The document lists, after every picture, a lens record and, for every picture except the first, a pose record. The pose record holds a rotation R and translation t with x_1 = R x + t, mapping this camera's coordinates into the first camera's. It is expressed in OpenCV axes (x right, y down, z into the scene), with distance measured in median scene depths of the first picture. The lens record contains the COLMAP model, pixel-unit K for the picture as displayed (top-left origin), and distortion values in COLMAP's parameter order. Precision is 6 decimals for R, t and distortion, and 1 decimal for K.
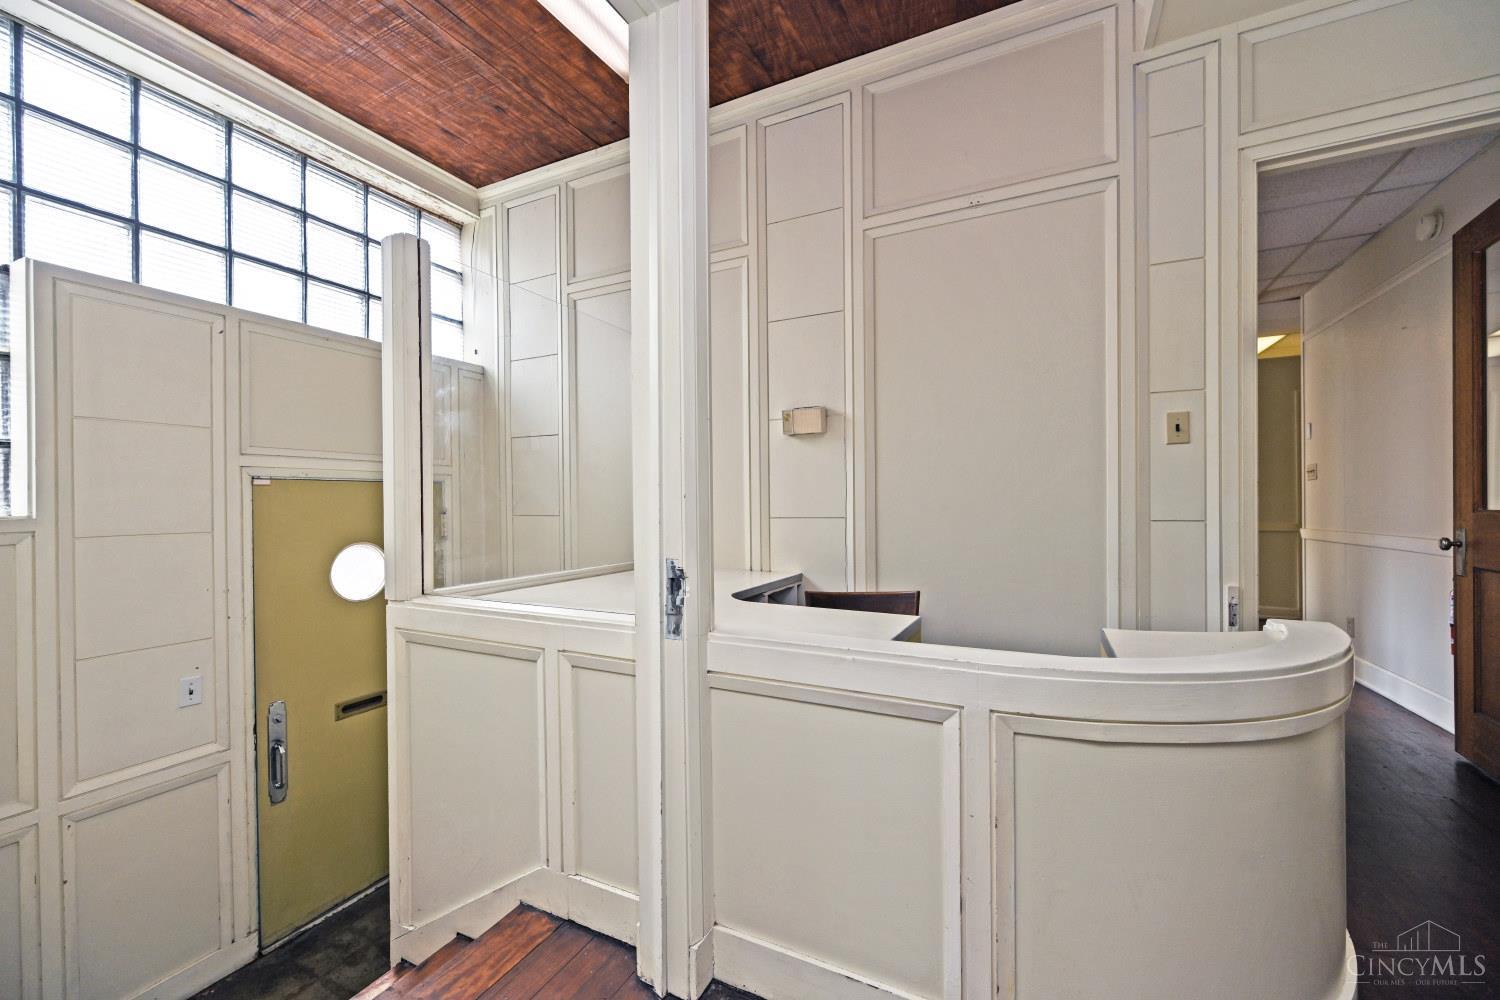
lens RADIAL K [[587.5, 0, 750.7], [0, 587.5, 498.7], [0, 0, 1]] dist [-0.002302, -0.000002]
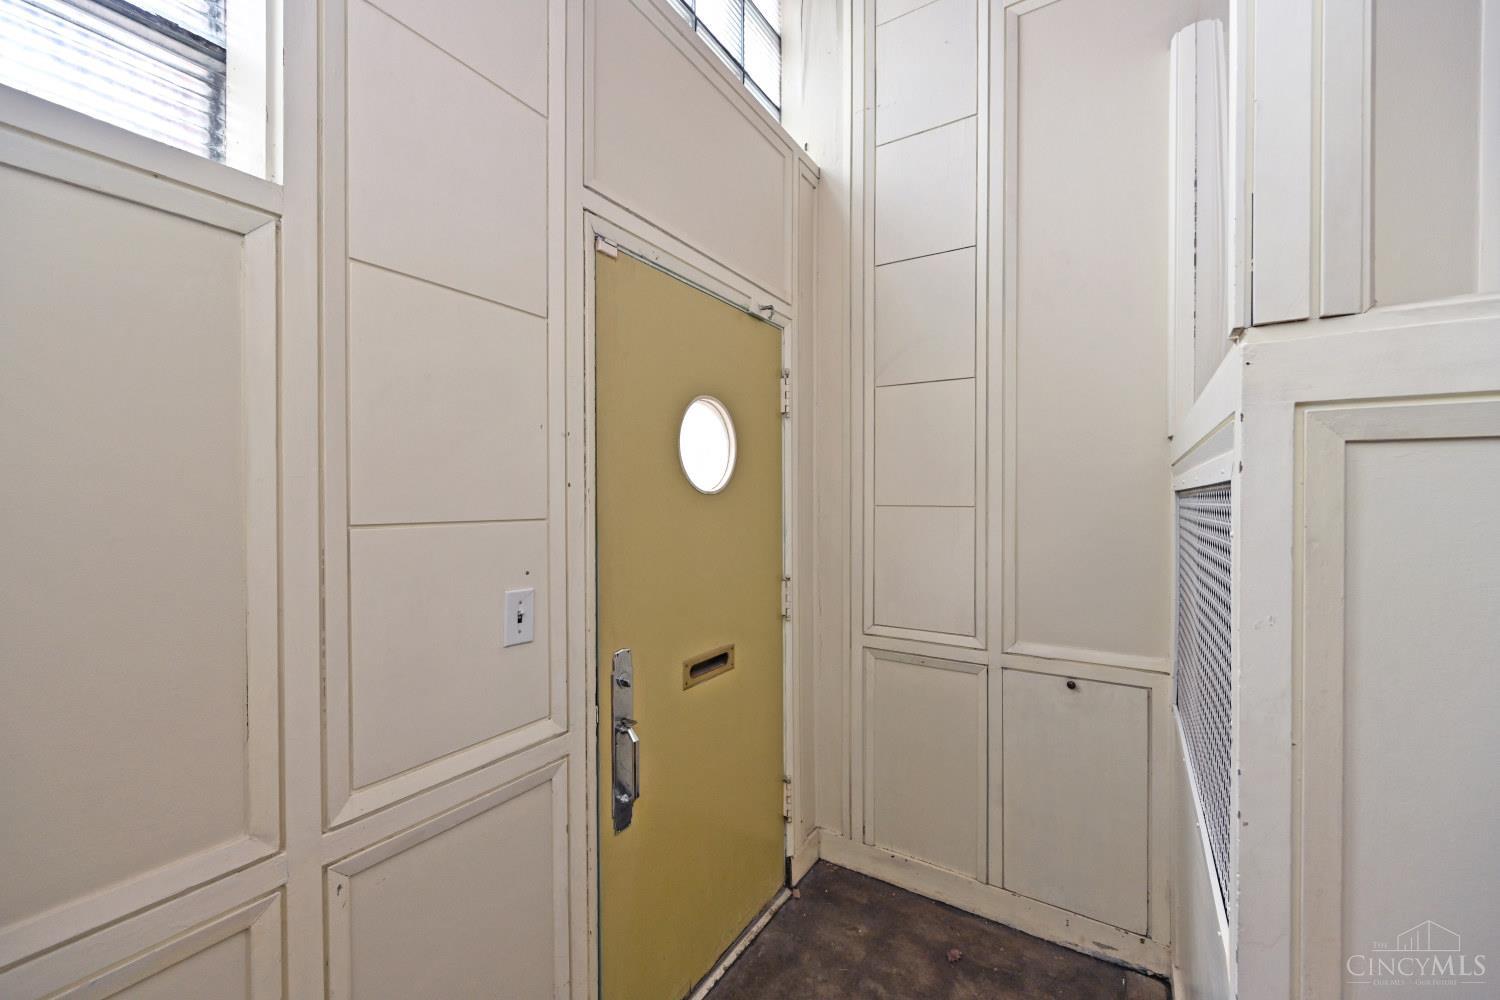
lens RADIAL K [[587.5, 0, 755.4], [0, 587.5, 499.7], [0, 0, 1]] dist [-0.002302, -0.000002]
pose [[0.994953, 0.004320, -0.100251, -0.679474], [-0.003883, 0.999982, 0.004553, 0.216878], [0.100268, -0.004141, 0.994952, 0.493724]]
